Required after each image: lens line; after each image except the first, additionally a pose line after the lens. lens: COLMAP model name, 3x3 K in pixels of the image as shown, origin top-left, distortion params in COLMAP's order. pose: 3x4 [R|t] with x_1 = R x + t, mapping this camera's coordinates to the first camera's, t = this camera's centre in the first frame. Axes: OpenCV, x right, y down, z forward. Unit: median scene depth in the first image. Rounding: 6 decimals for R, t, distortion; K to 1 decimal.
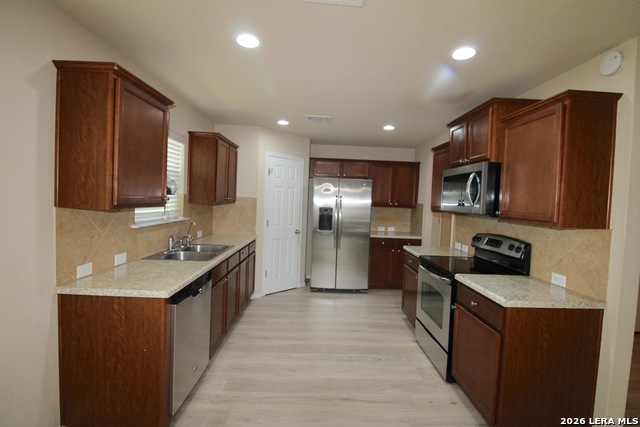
lens RADIAL K [[296.7, 0, 325.5], [0, 296.7, 209.5], [0, 0, 1]] dist [-0.001663, -0.011722]
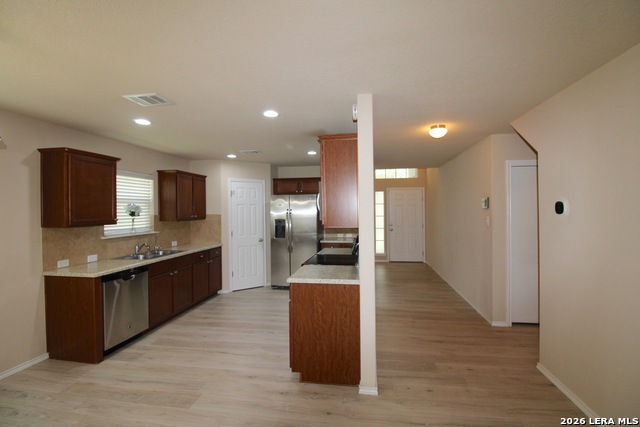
lens RADIAL K [[296.7, 0, 325.5], [0, 296.7, 209.3], [0, 0, 1]] dist [-0.001663, -0.011722]
pose [[0.982035, -0.051431, -0.181552, 0.749580], [0.044334, 0.998094, -0.042937, 0.023010], [0.183414, 0.034116, 0.982444, -0.307375]]
